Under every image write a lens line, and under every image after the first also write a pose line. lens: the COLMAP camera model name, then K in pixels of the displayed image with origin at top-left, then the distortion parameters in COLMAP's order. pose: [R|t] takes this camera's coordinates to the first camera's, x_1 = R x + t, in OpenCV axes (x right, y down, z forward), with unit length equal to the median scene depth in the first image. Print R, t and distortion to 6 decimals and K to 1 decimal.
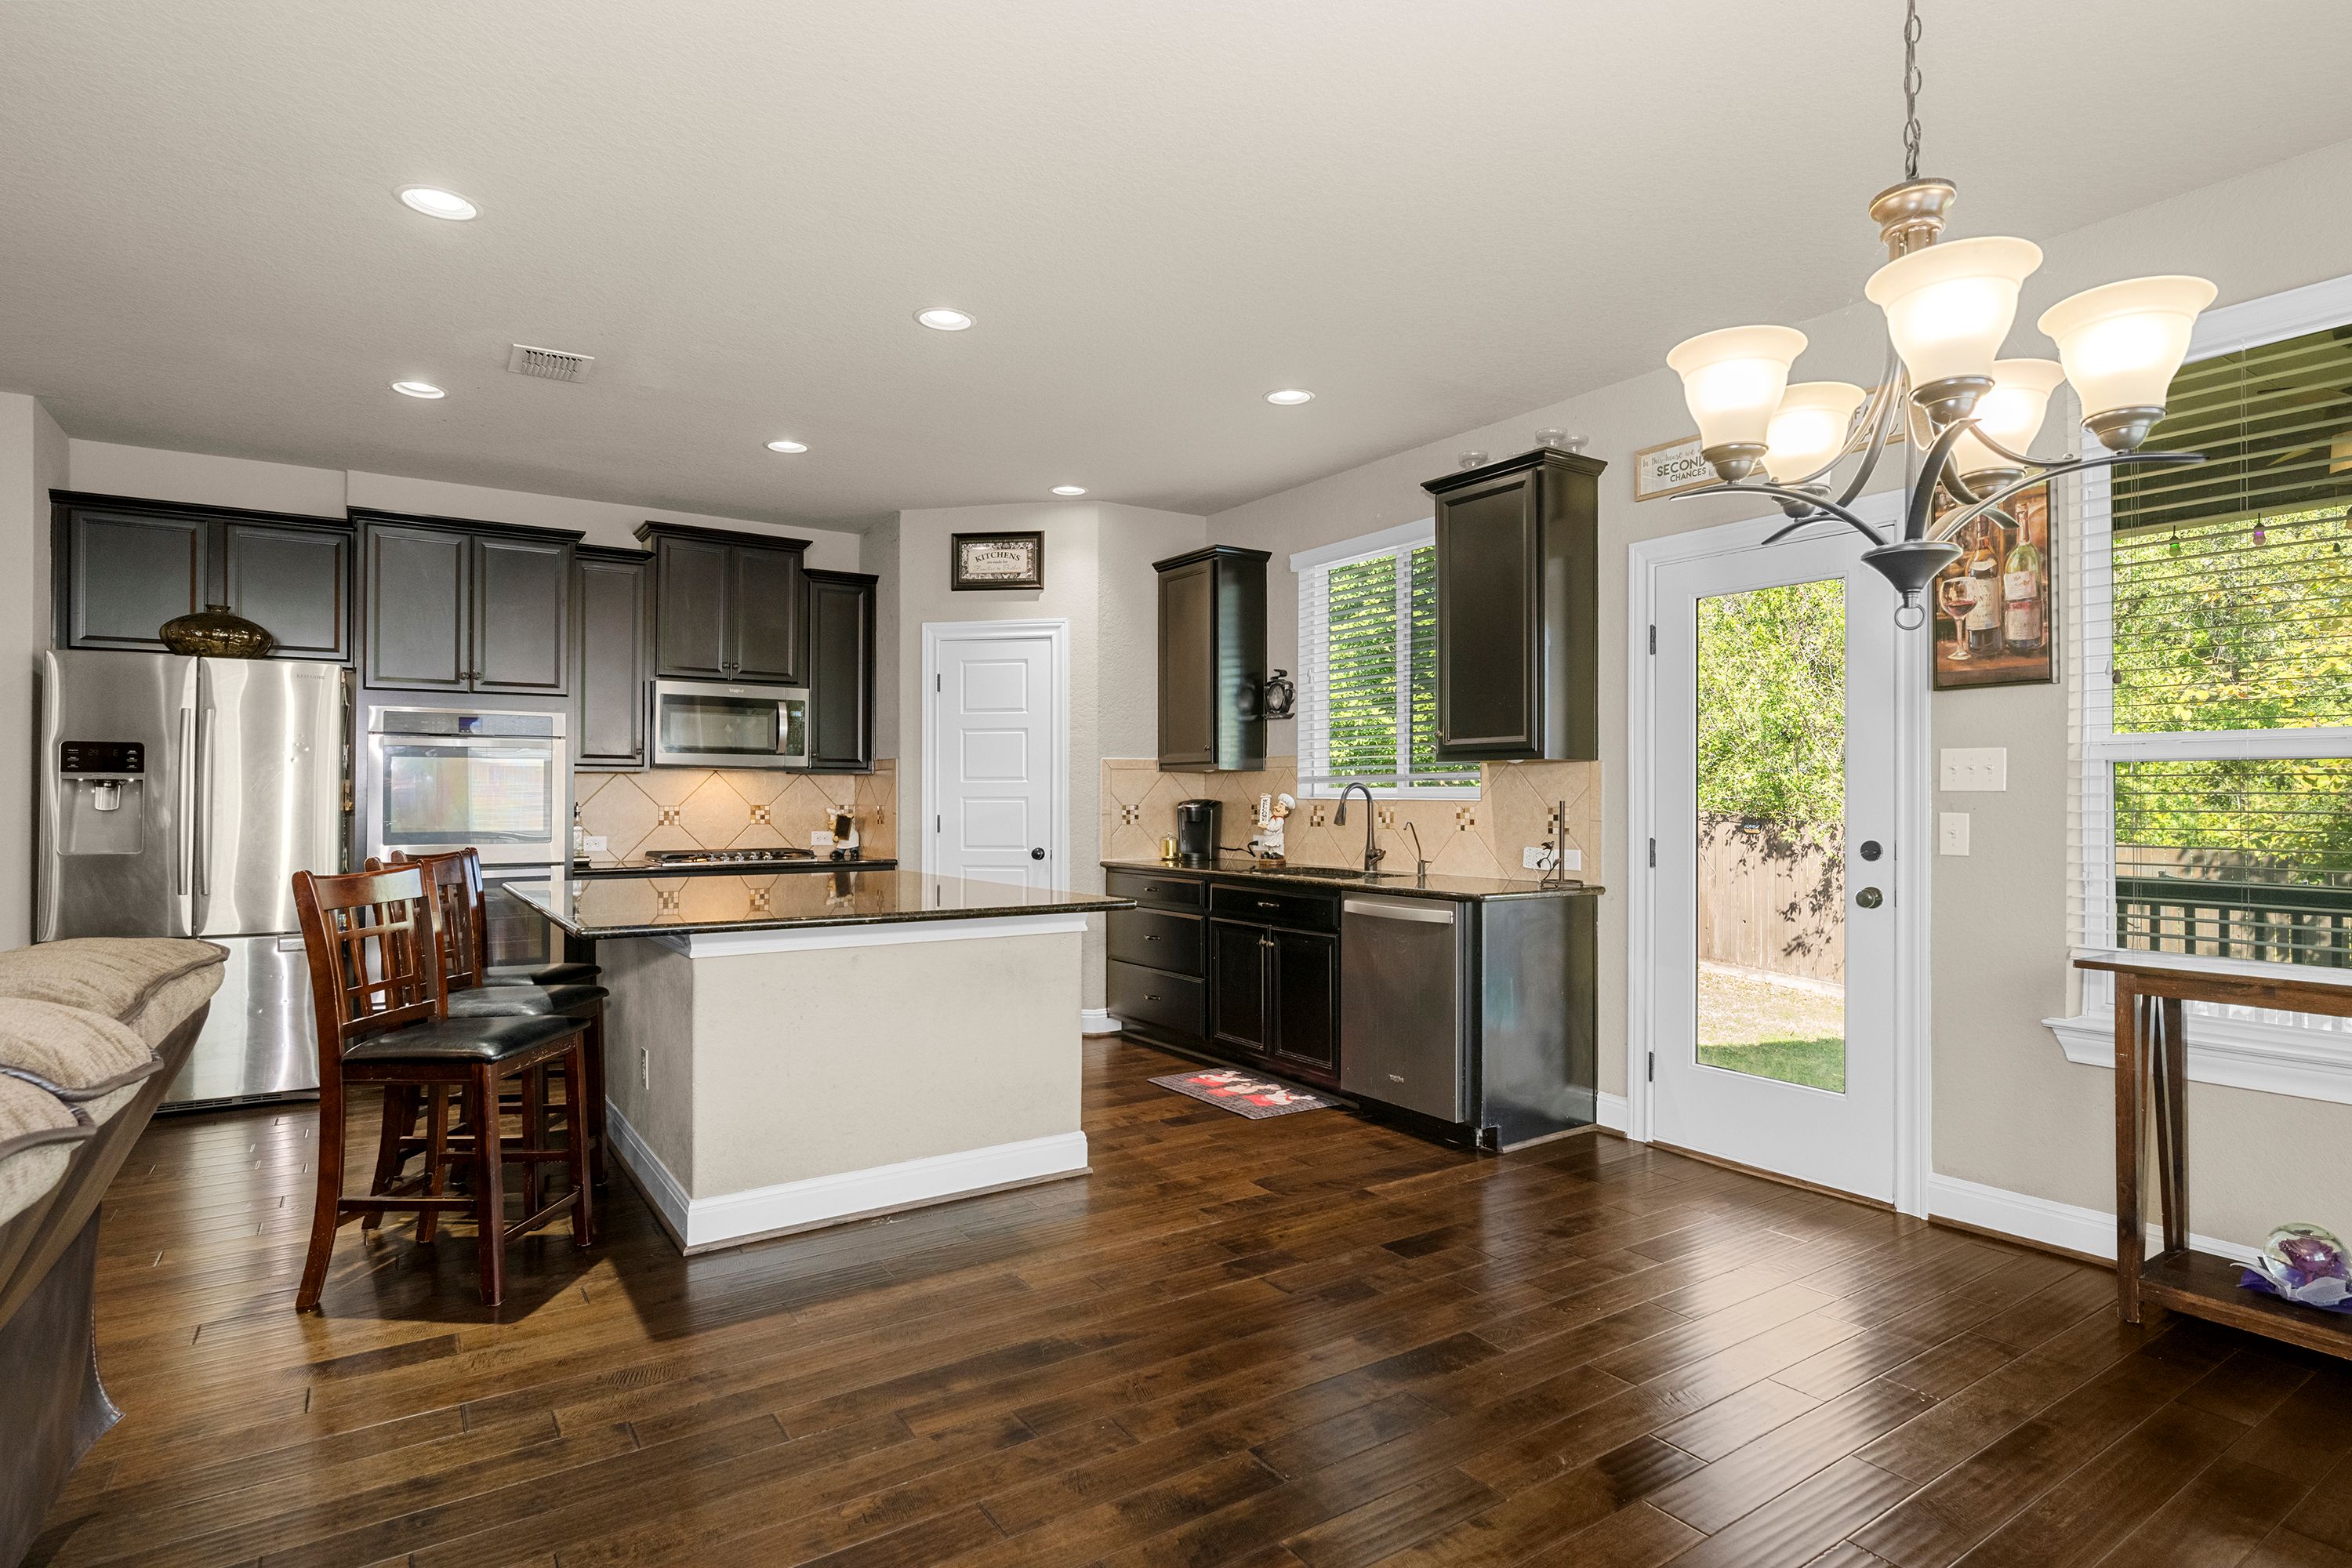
lens RADIAL K [[1207.2, 0, 1187.6], [0, 1207.2, 781.9], [0, 0, 1]] dist [-0.001393, 0.000911]
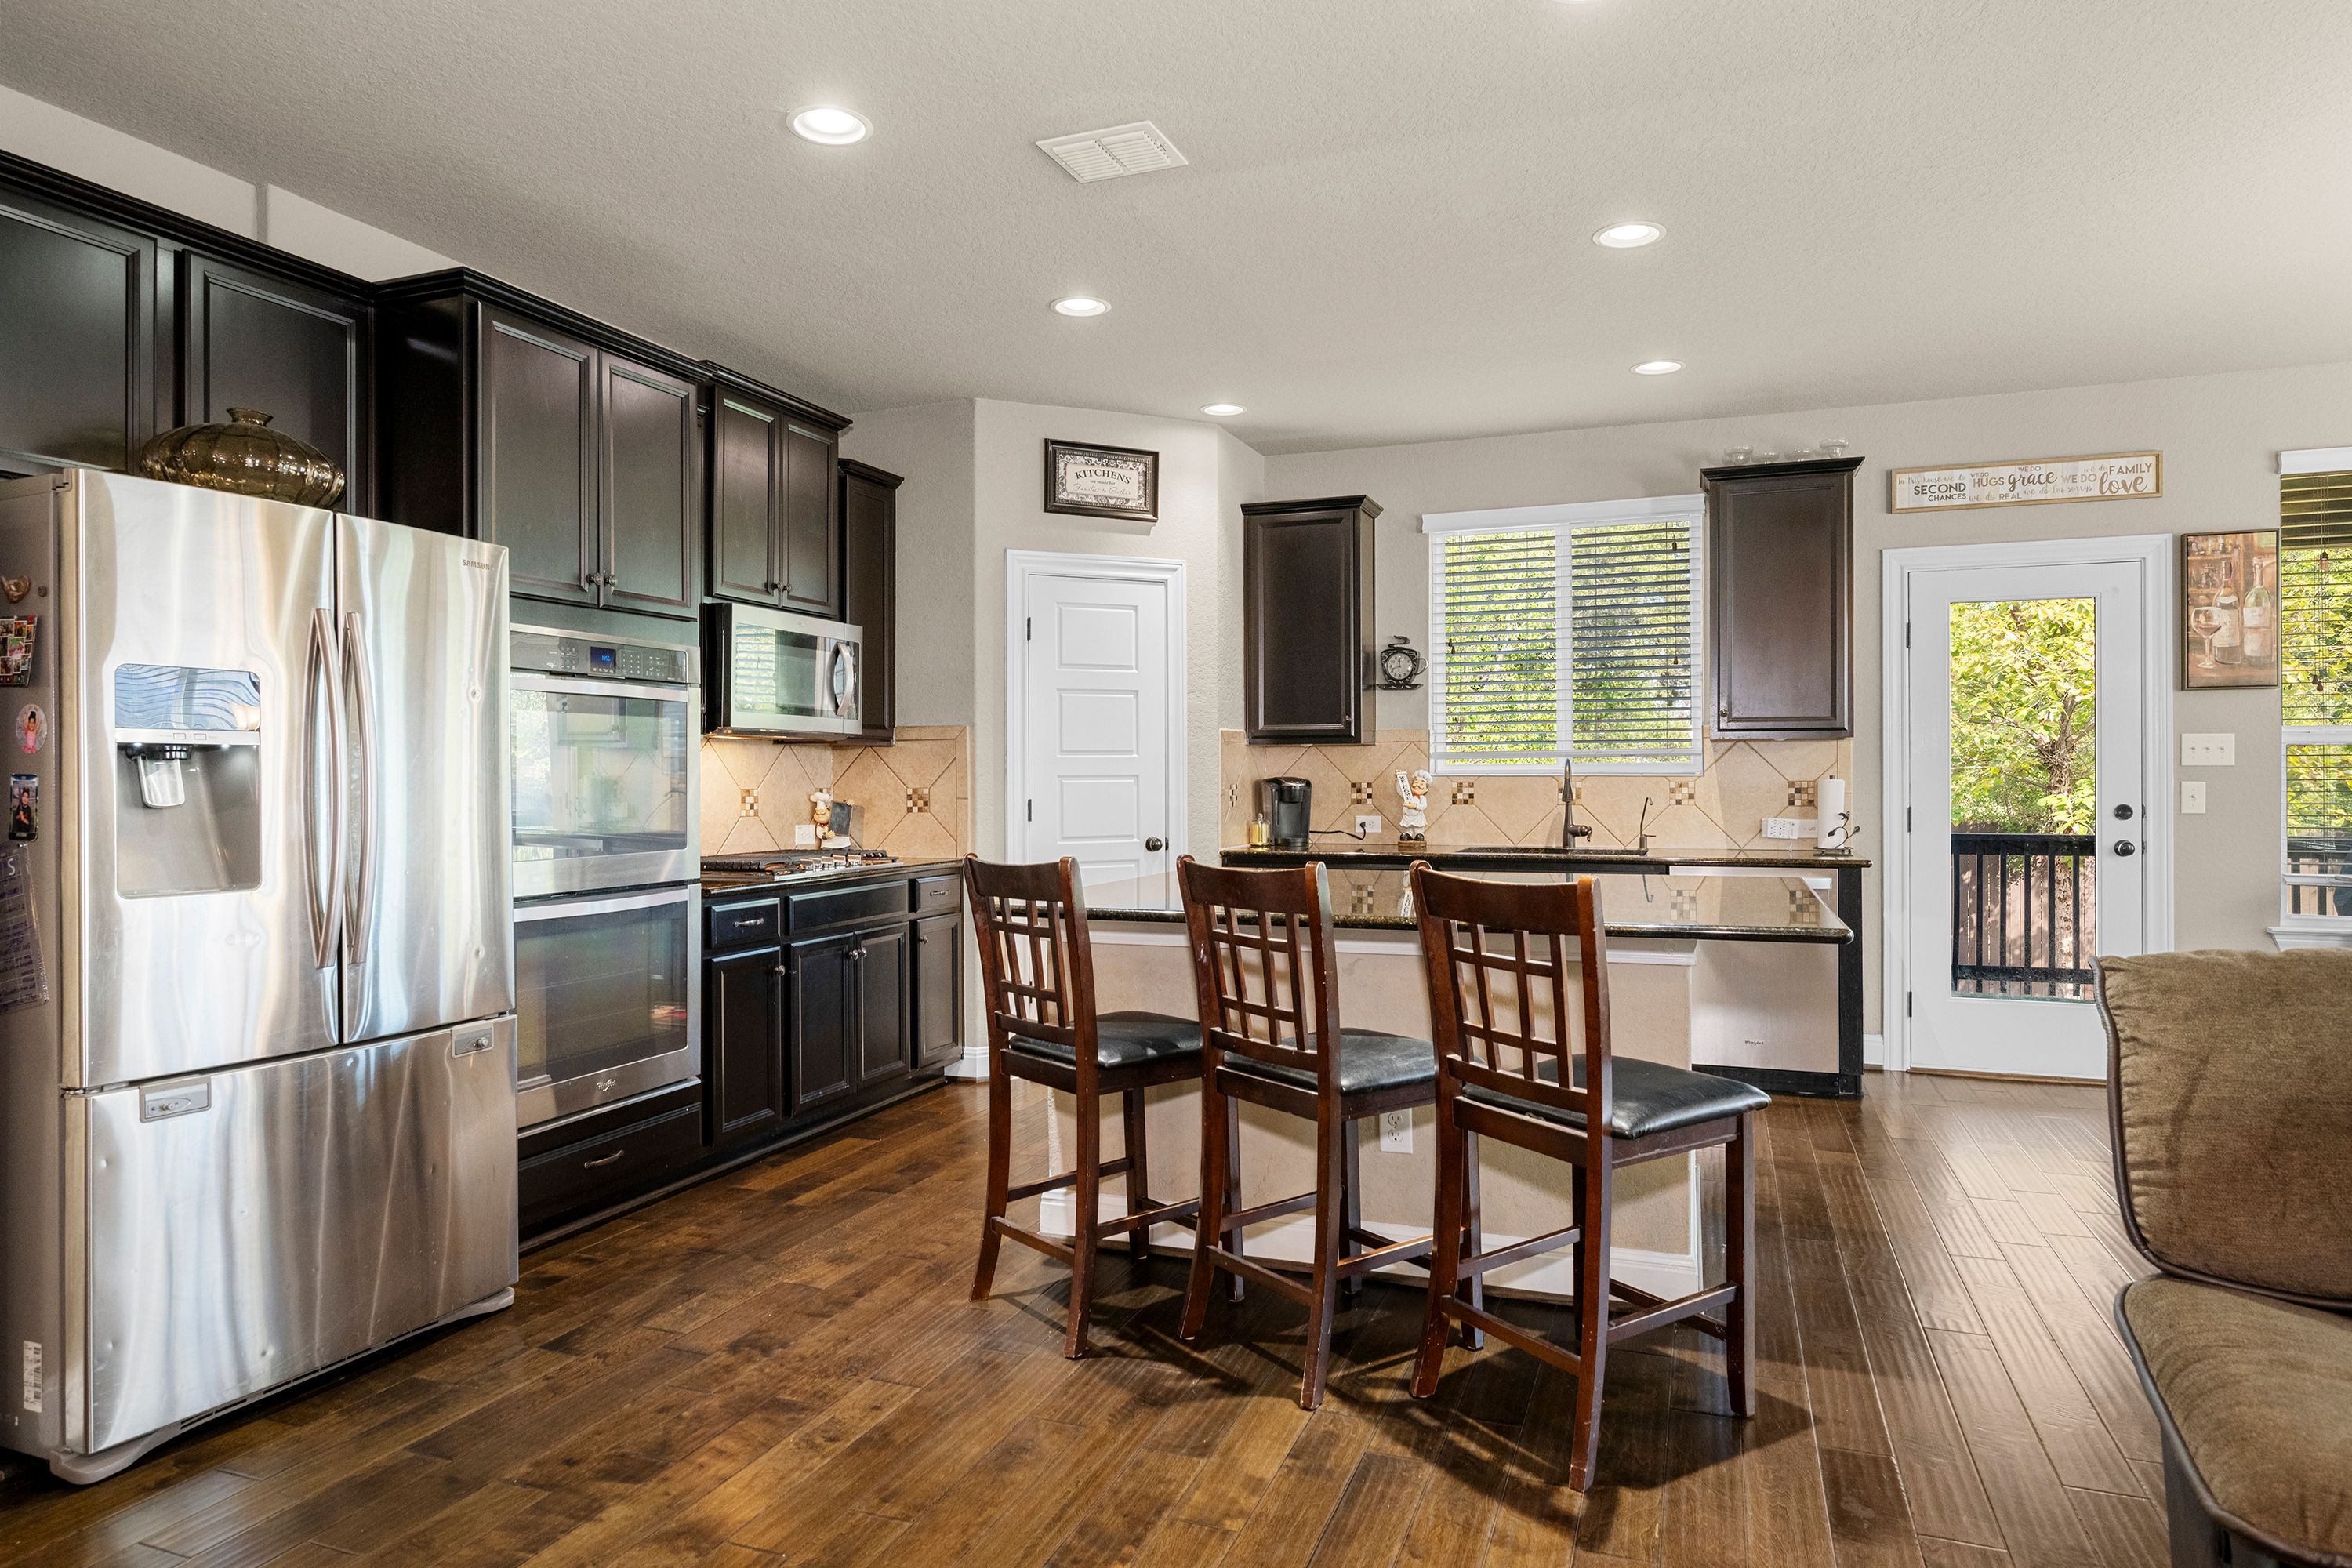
lens RADIAL K [[1381.0, 0, 1190.6], [0, 1381.0, 770.1], [0, 0, 1]] dist [-0.000001, -0.001871]
pose [[0.815123, -0.002355, 0.579283, -0.751029], [-0.001994, 0.999974, 0.006871, 0.002973], [-0.579285, -0.006756, 0.815097, 0.255492]]
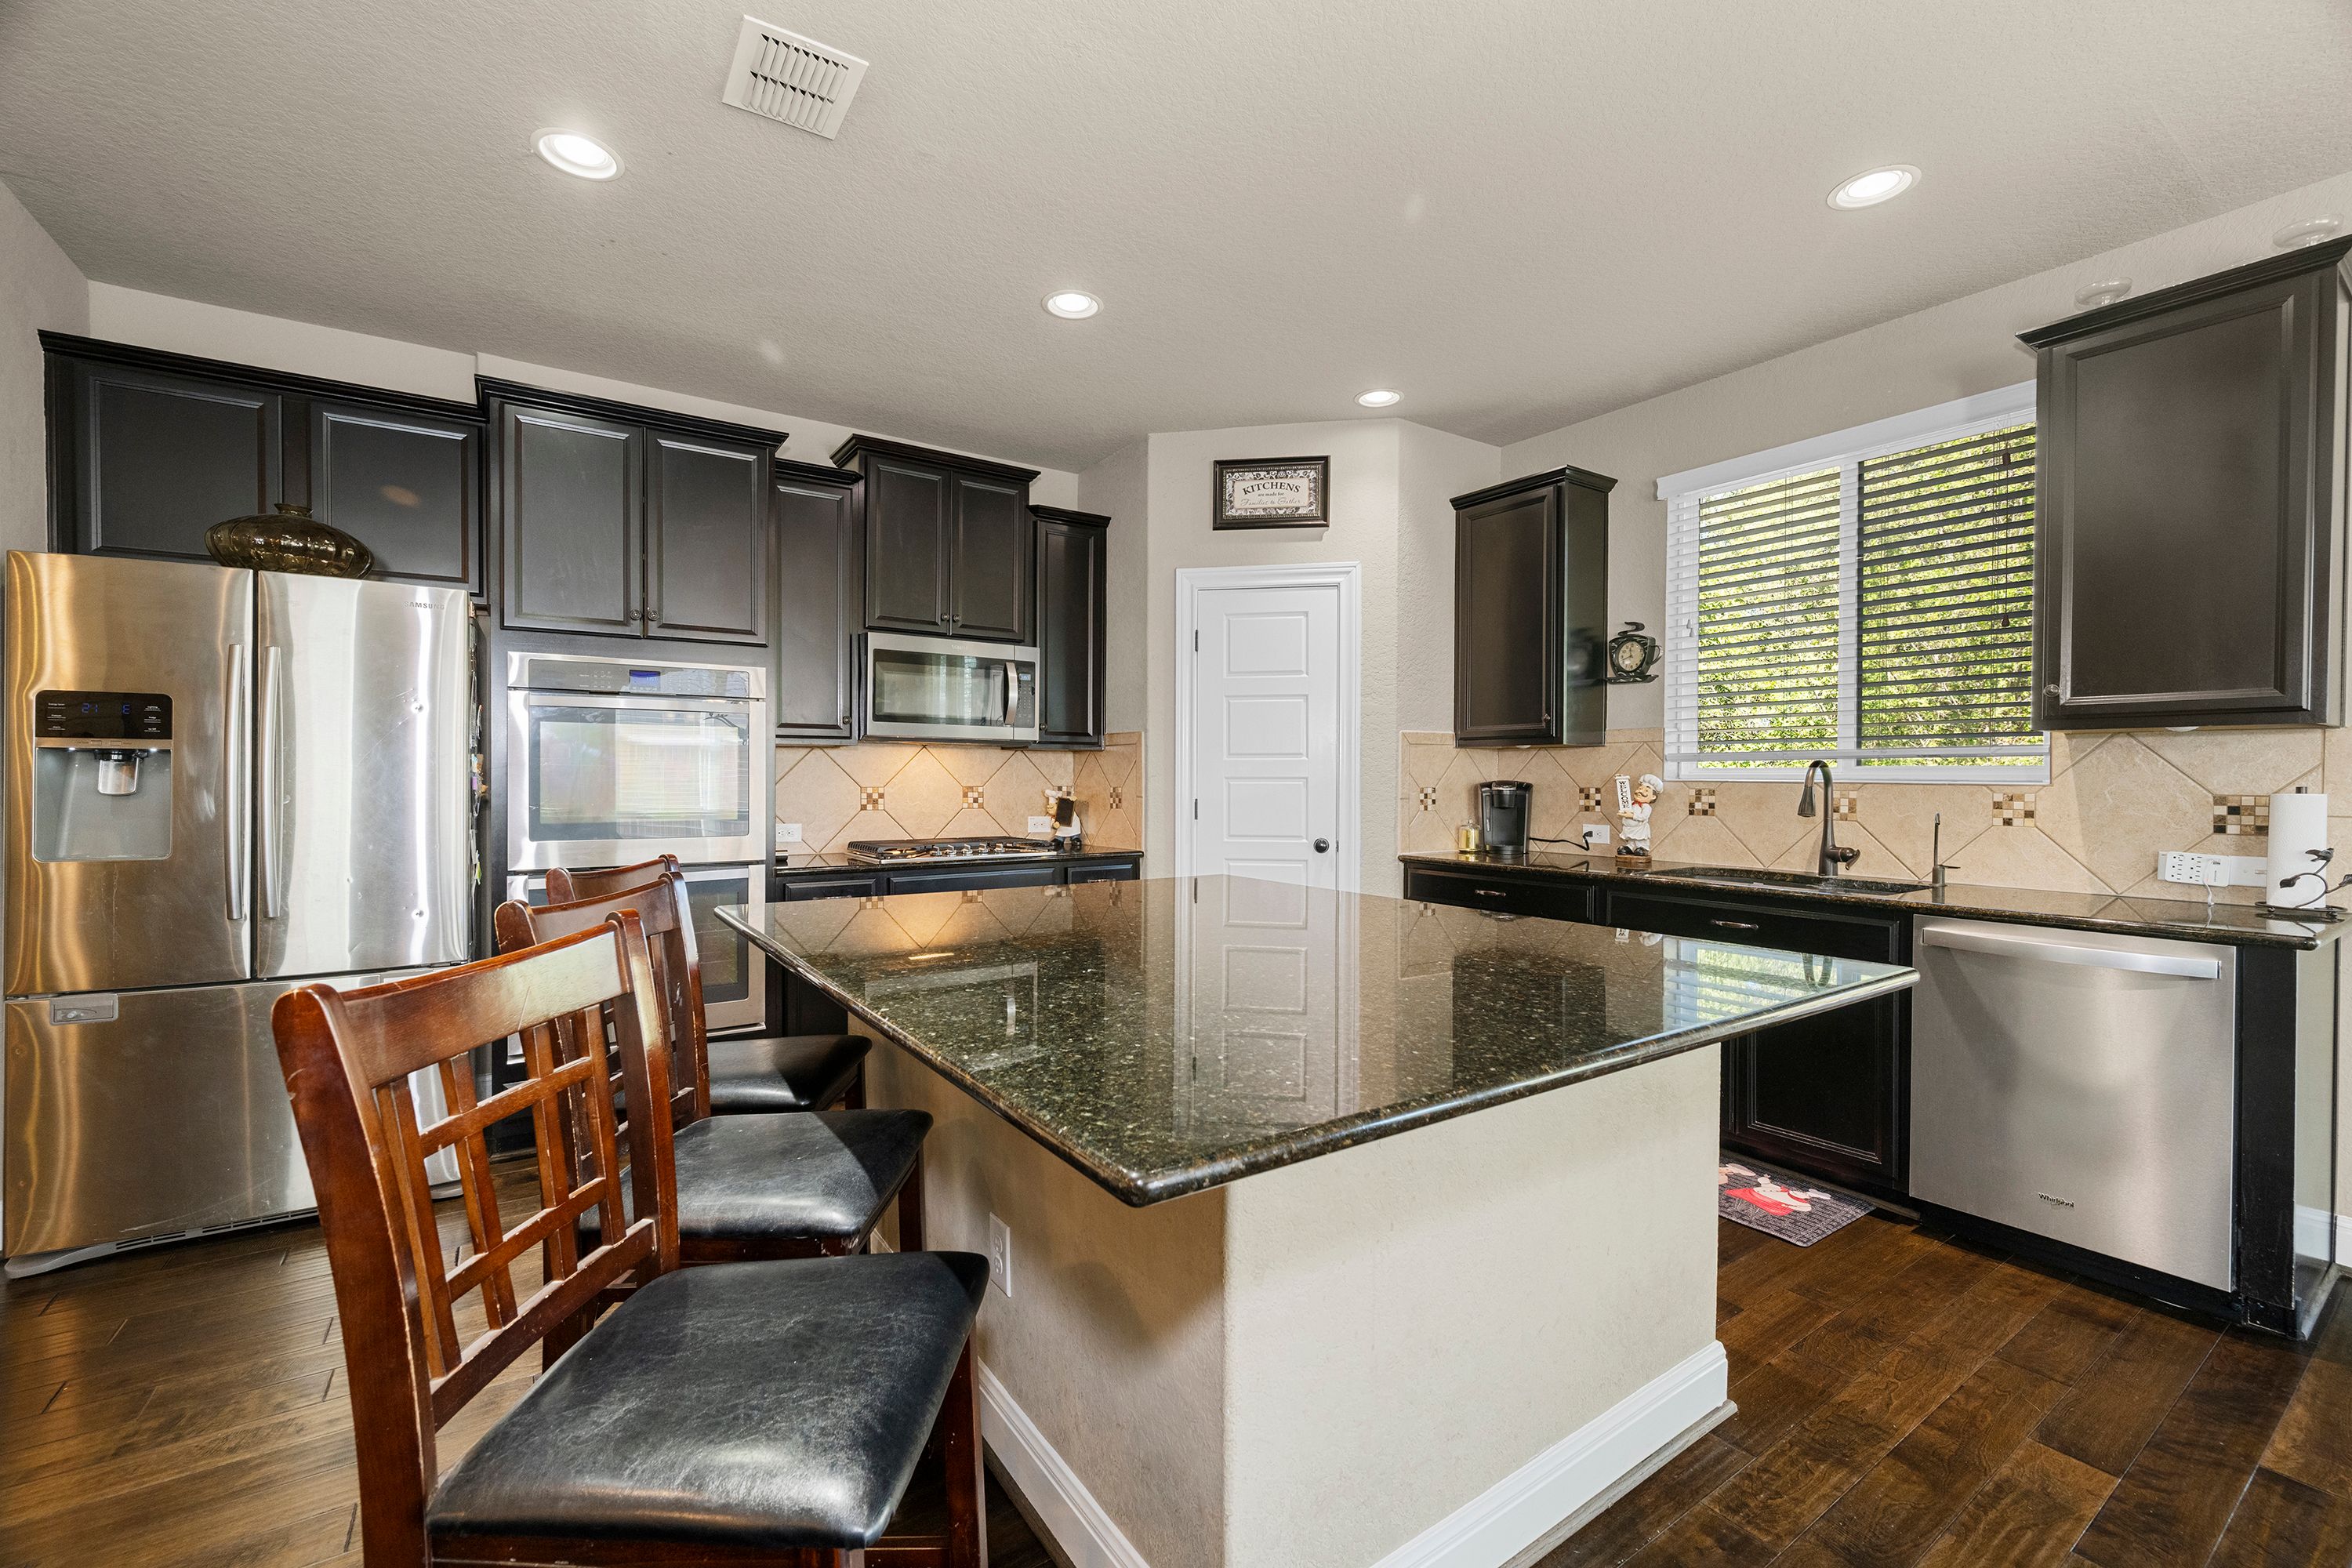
lens RADIAL K [[969.5, 0, 1185.0], [0, 969.5, 785.7], [0, 0, 1]] dist [-0.001705, 0.001144]
pose [[0.999966, 0.002361, 0.007892, -0.259047], [-0.002538, 0.999743, 0.022525, 0.003843], [-0.007837, -0.022545, 0.999715, 0.387182]]
